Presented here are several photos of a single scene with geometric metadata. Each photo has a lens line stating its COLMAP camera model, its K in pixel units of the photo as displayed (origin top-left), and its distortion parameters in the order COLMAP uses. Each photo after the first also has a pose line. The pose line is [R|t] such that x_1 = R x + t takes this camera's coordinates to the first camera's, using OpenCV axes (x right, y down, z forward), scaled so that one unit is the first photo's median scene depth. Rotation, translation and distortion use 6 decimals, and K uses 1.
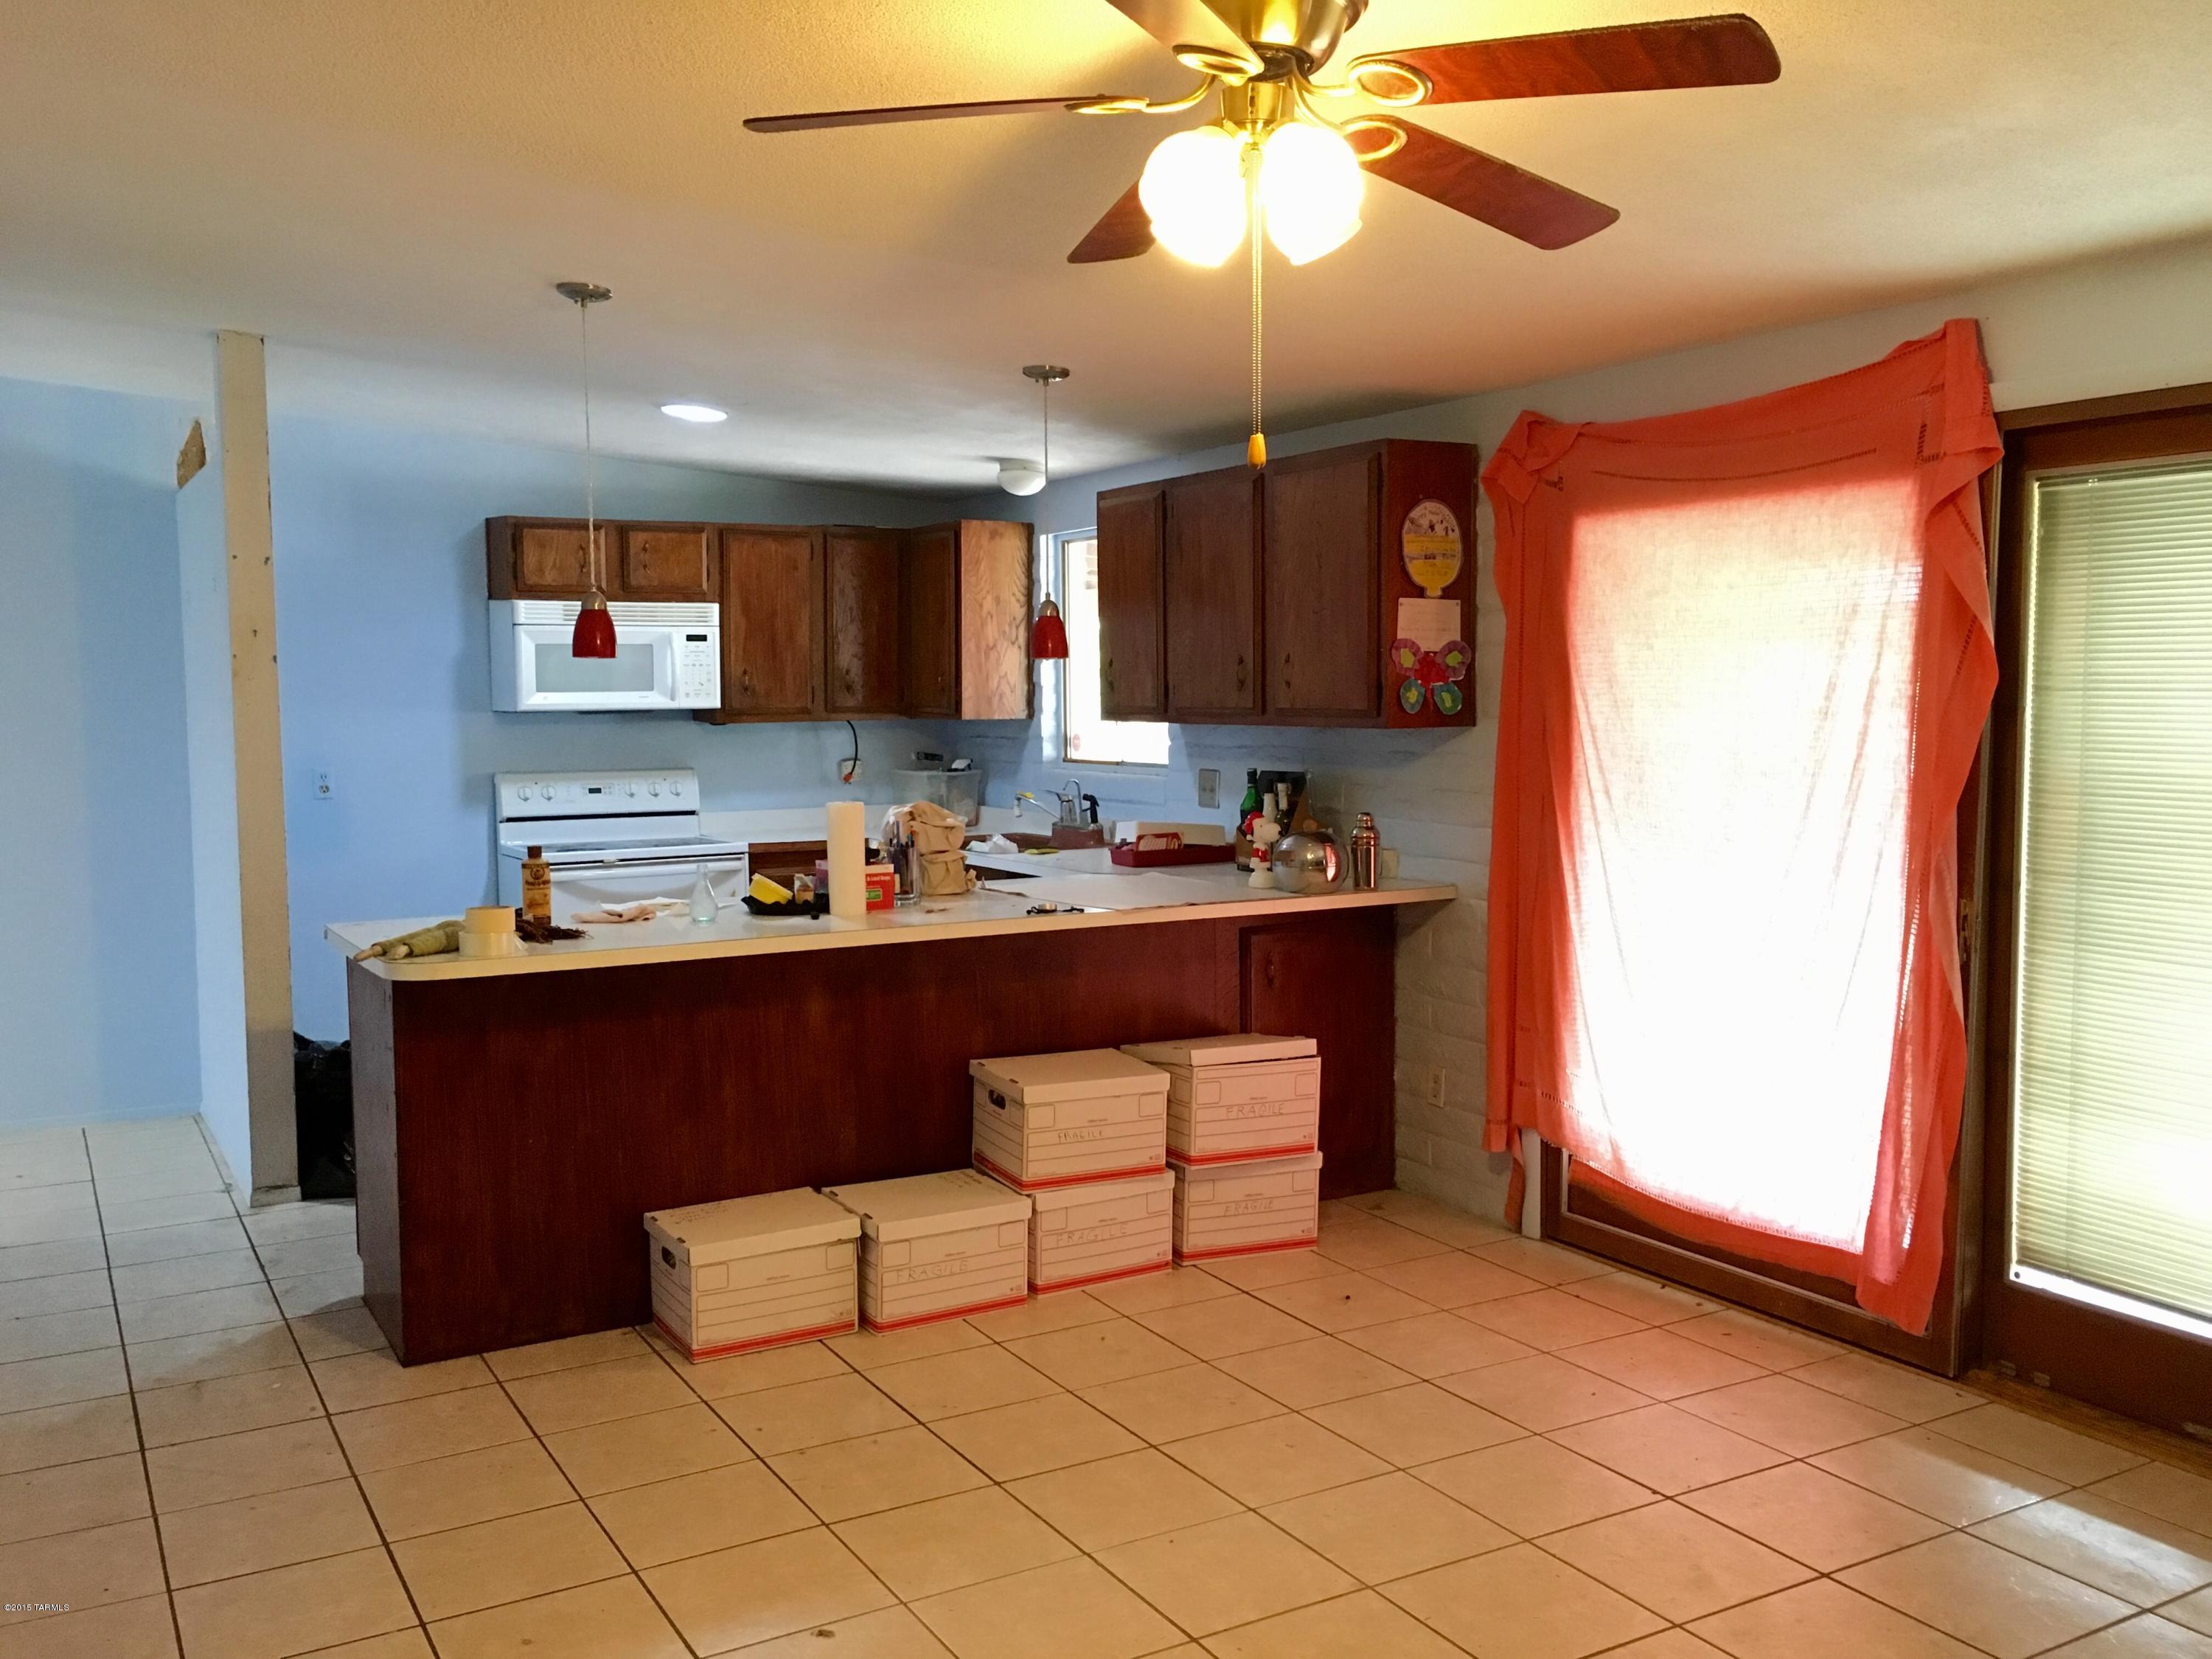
lens RADIAL K [[1887.3, 0, 1106.0], [0, 1887.3, 829.5], [0, 0, 1]] dist [0.073913, -0.111876]
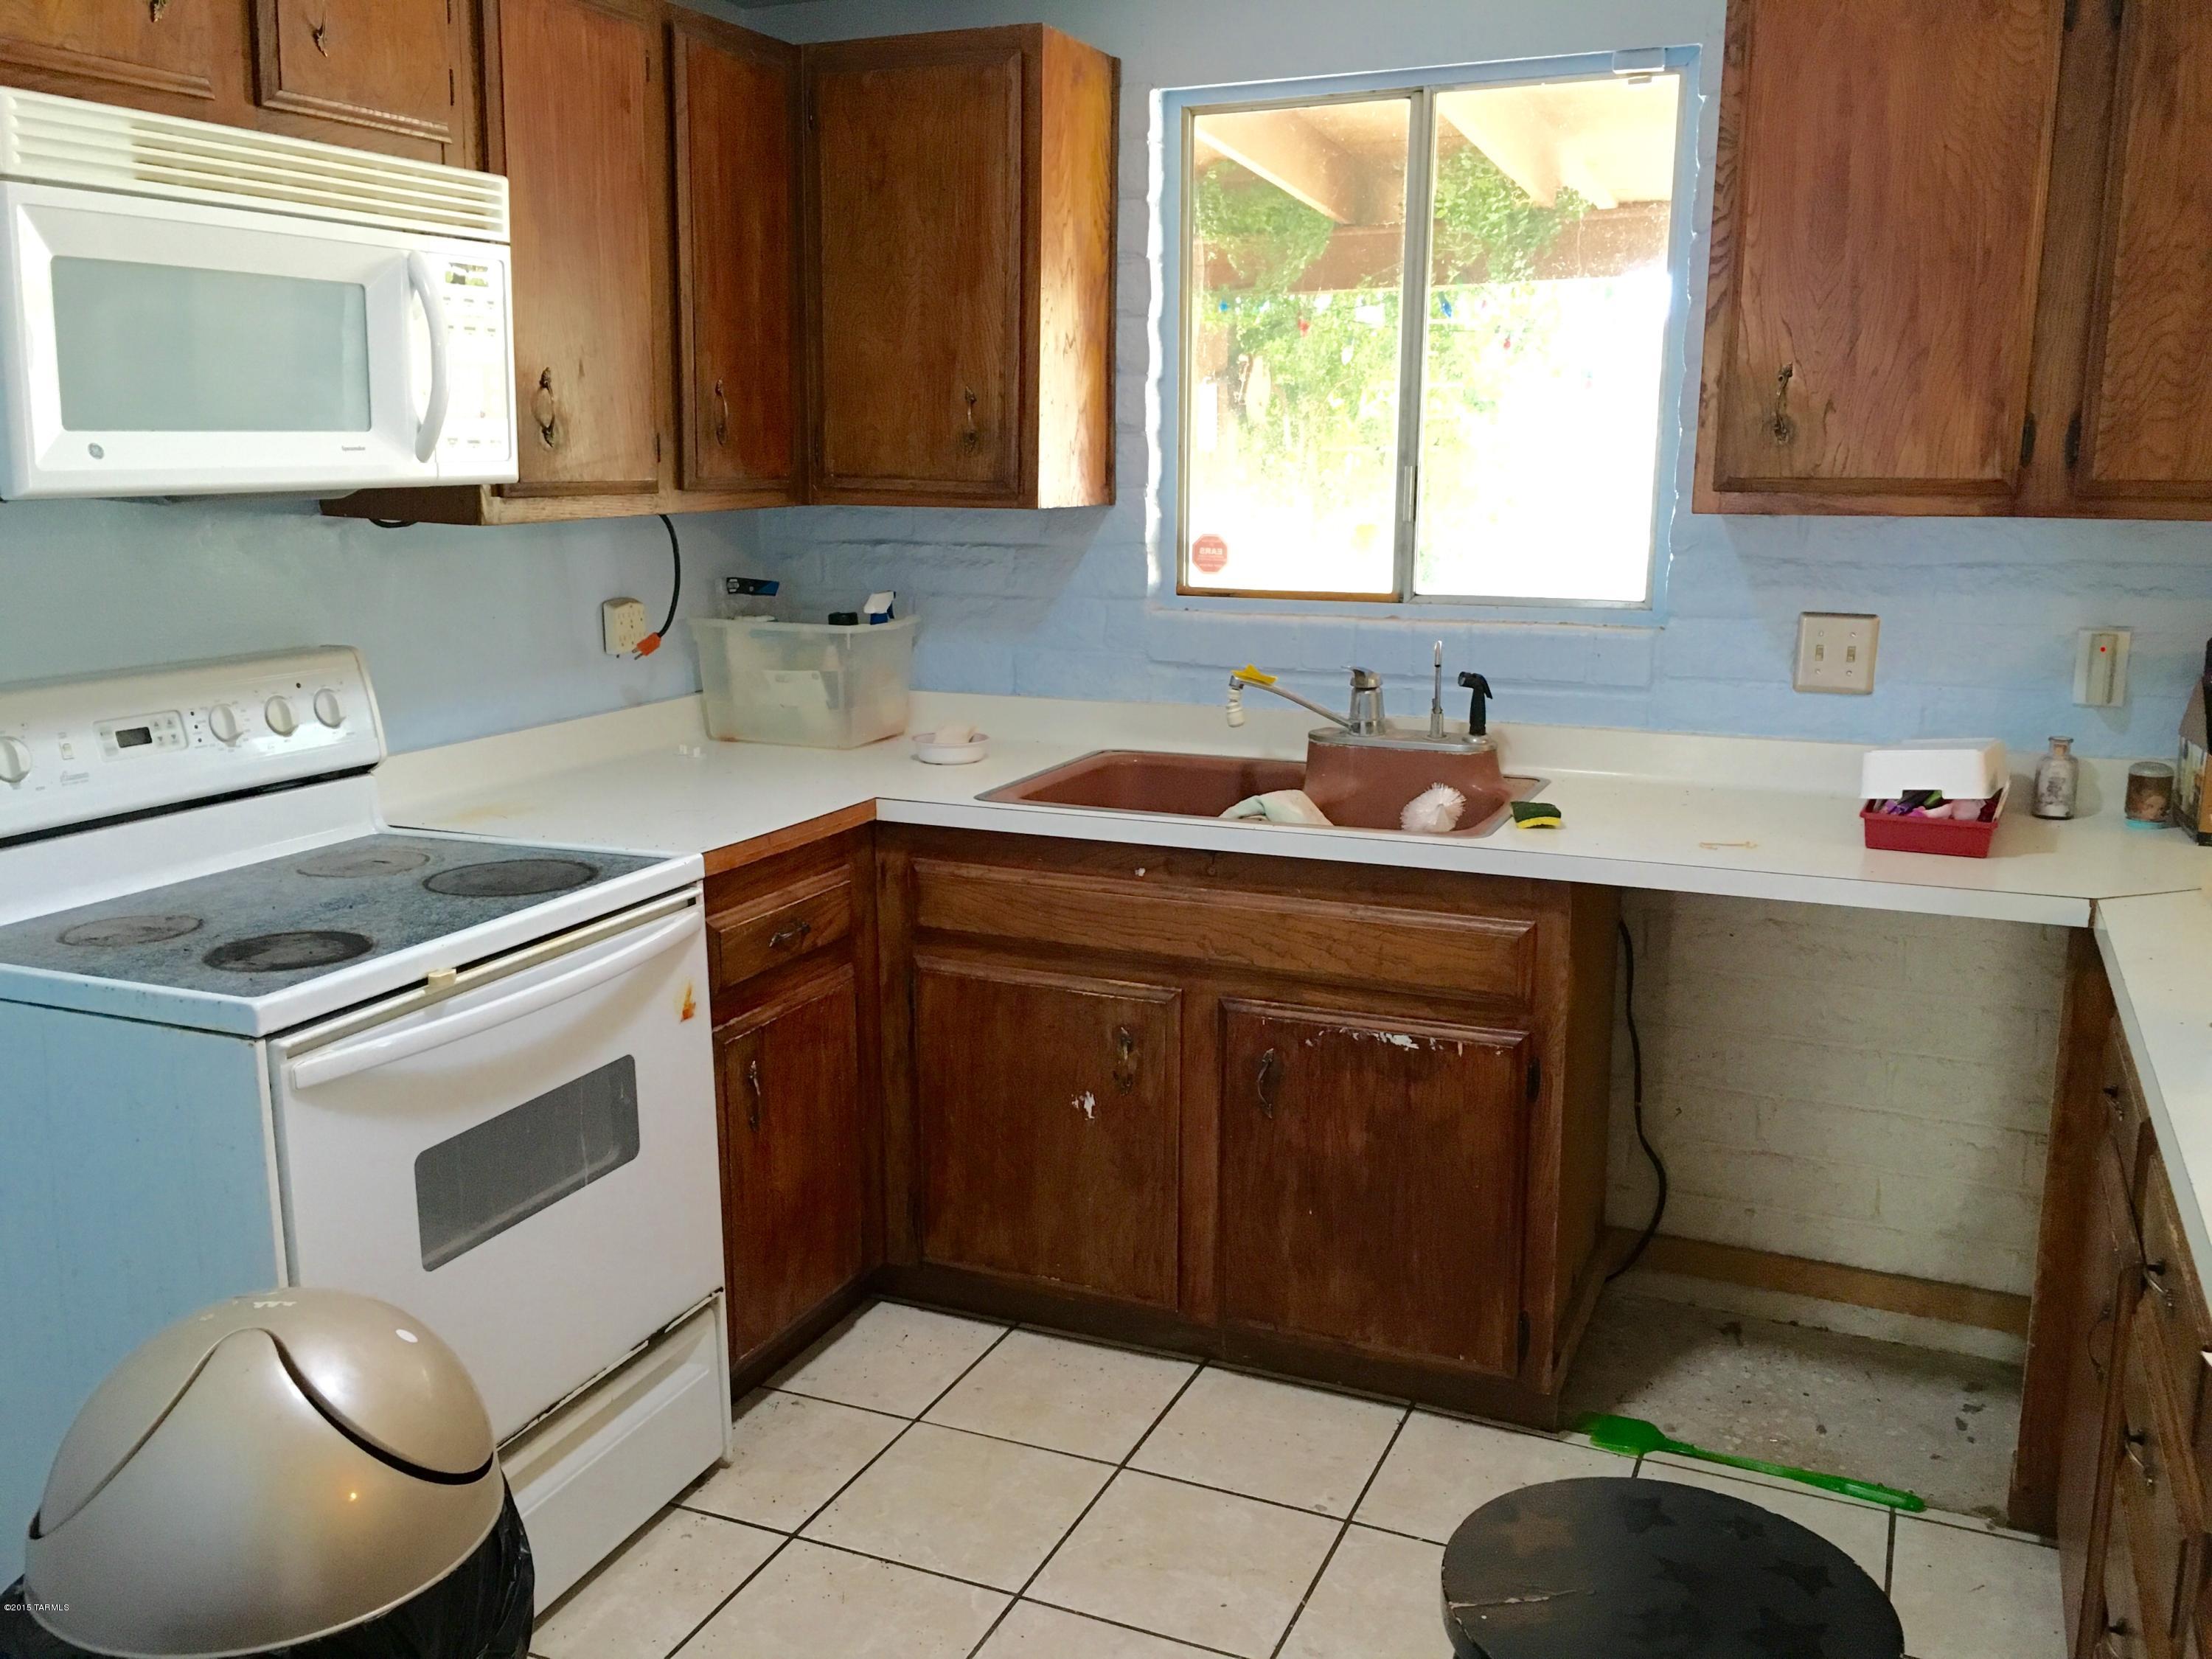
lens RADIAL K [[1887.3, 0, 1106.0], [0, 1887.3, 829.5], [0, 0, 1]] dist [0.073913, -0.111876]
pose [[0.805723, -0.109008, 0.582175, -0.353879], [0.036802, 0.990233, 0.134481, -0.046282], [-0.591148, -0.086929, 0.801865, 0.683215]]
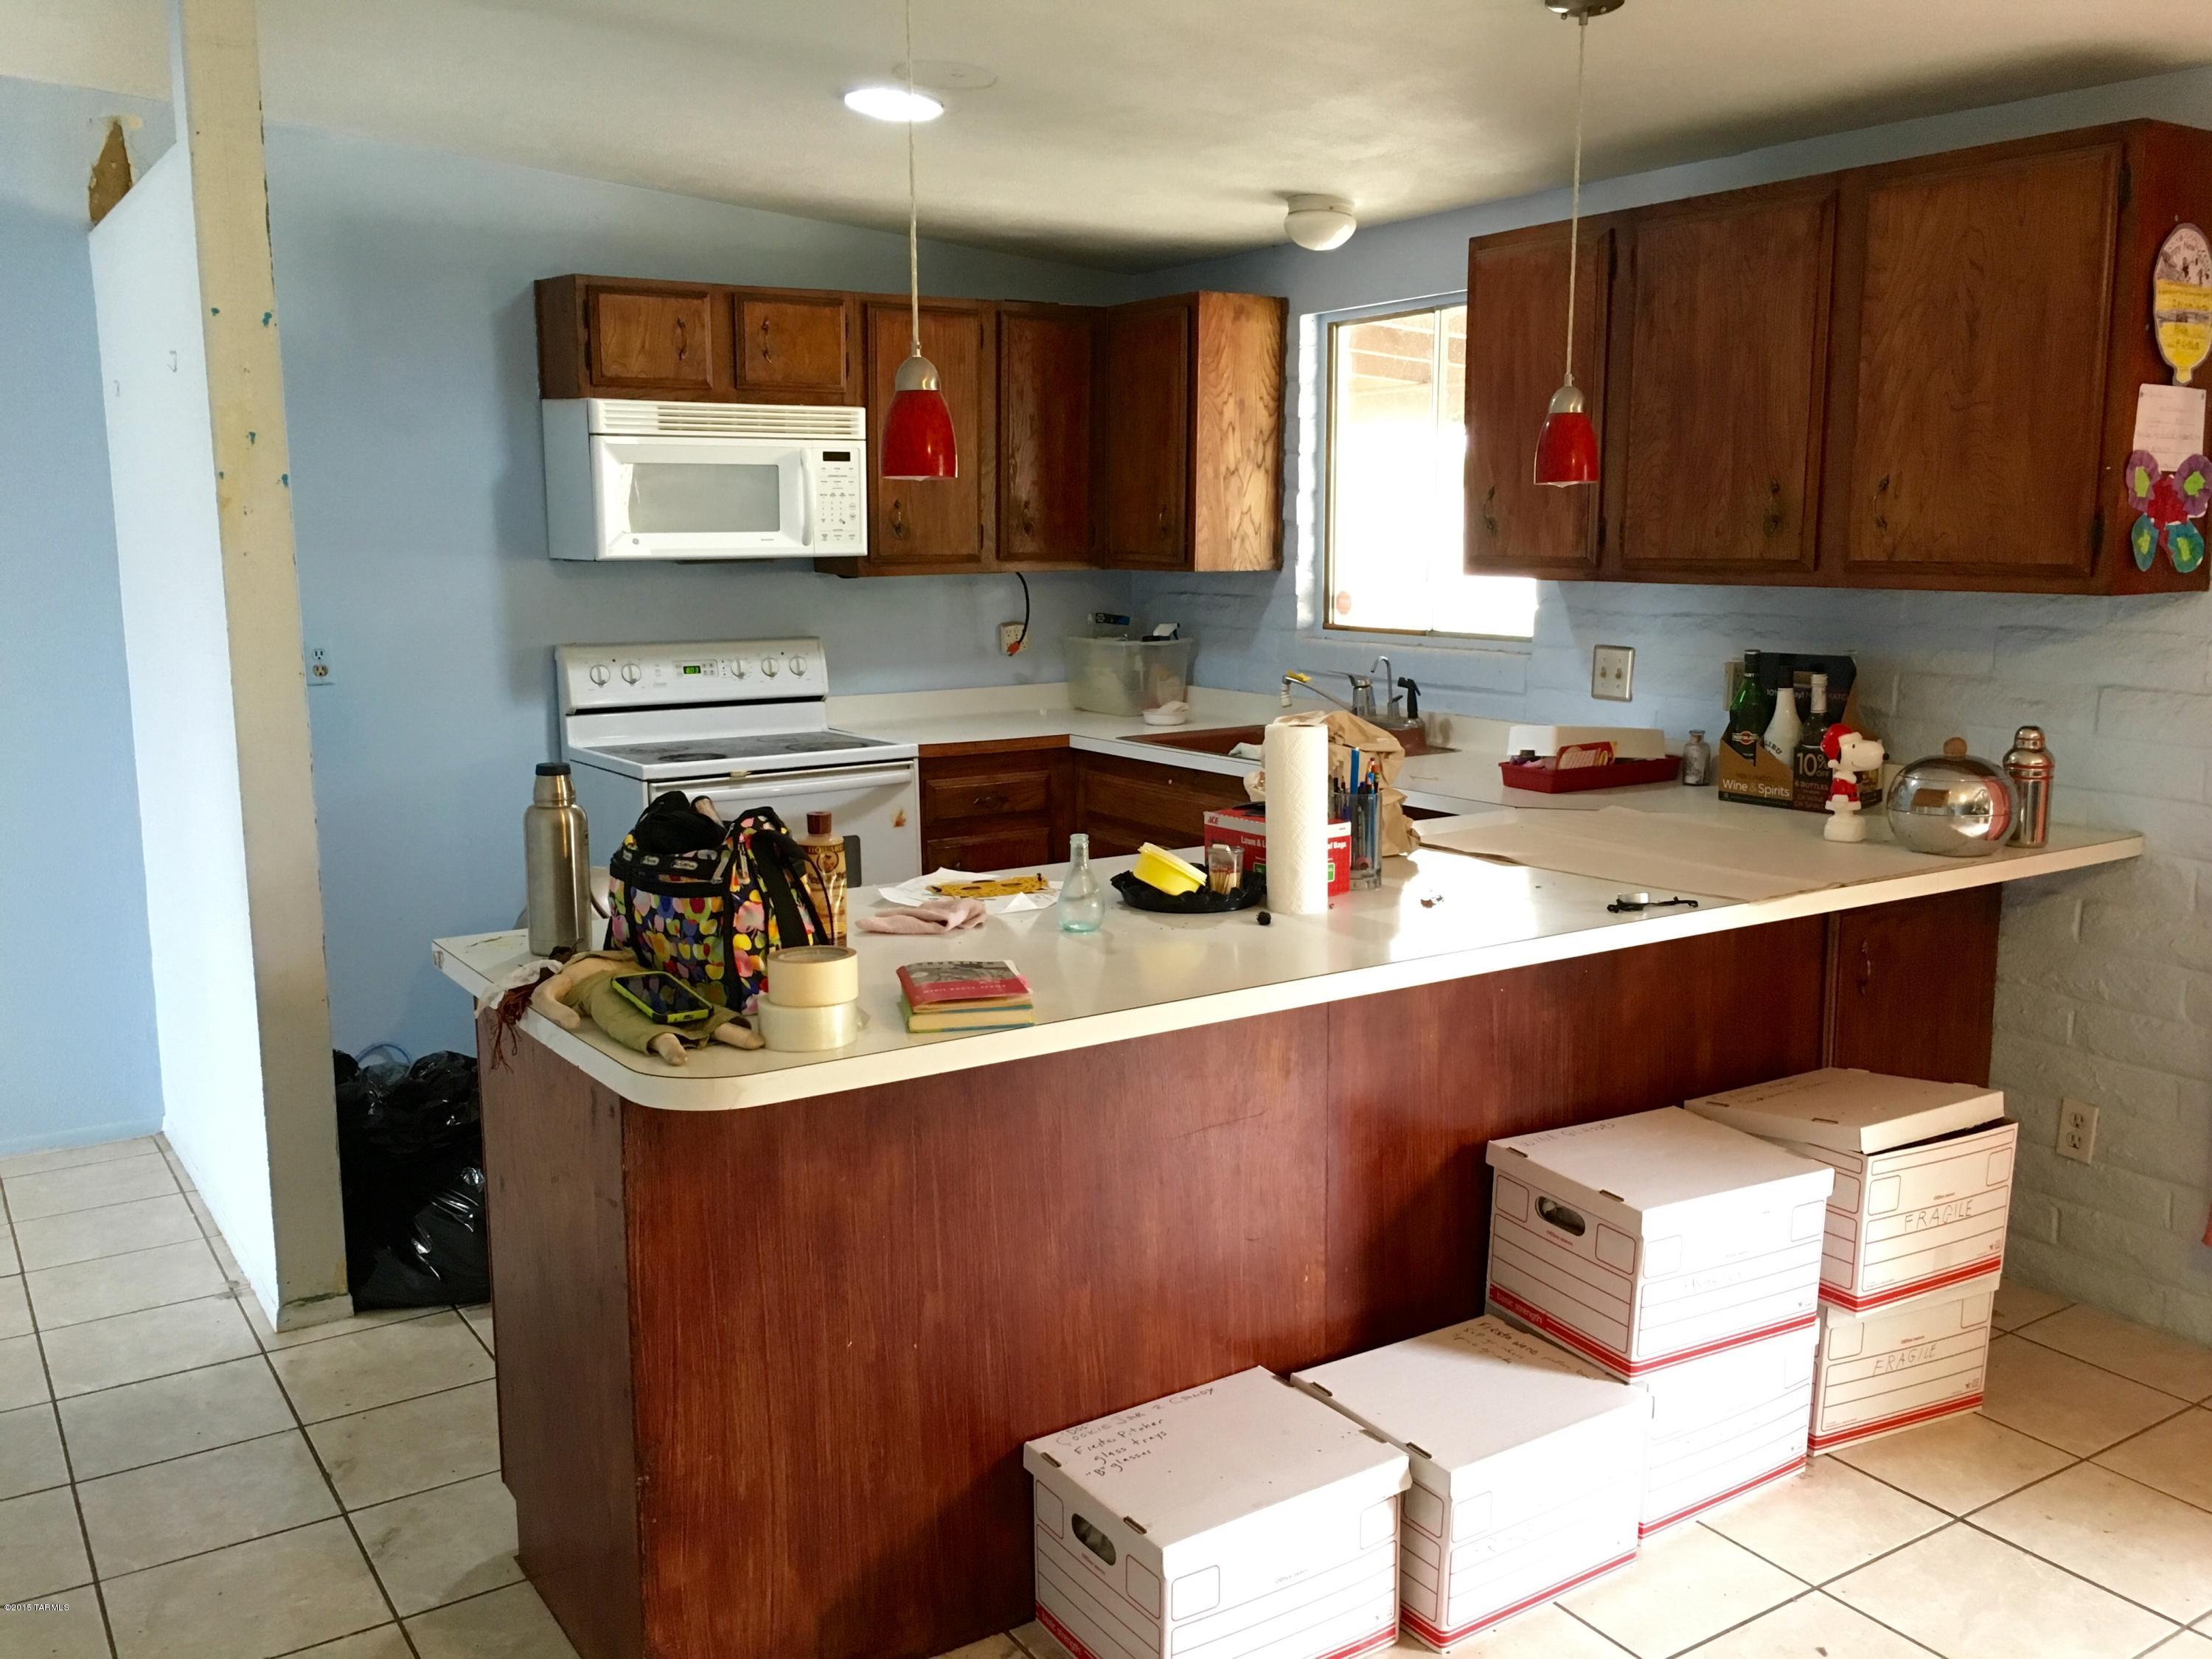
lens RADIAL K [[1887.3, 0, 1106.0], [0, 1887.3, 829.5], [0, 0, 1]] dist [0.073913, -0.111876]
pose [[0.998484, -0.005738, 0.054742, -0.163361], [0.001058, 0.996369, 0.085137, -0.022775], [-0.055032, -0.084950, 0.994864, 0.286259]]
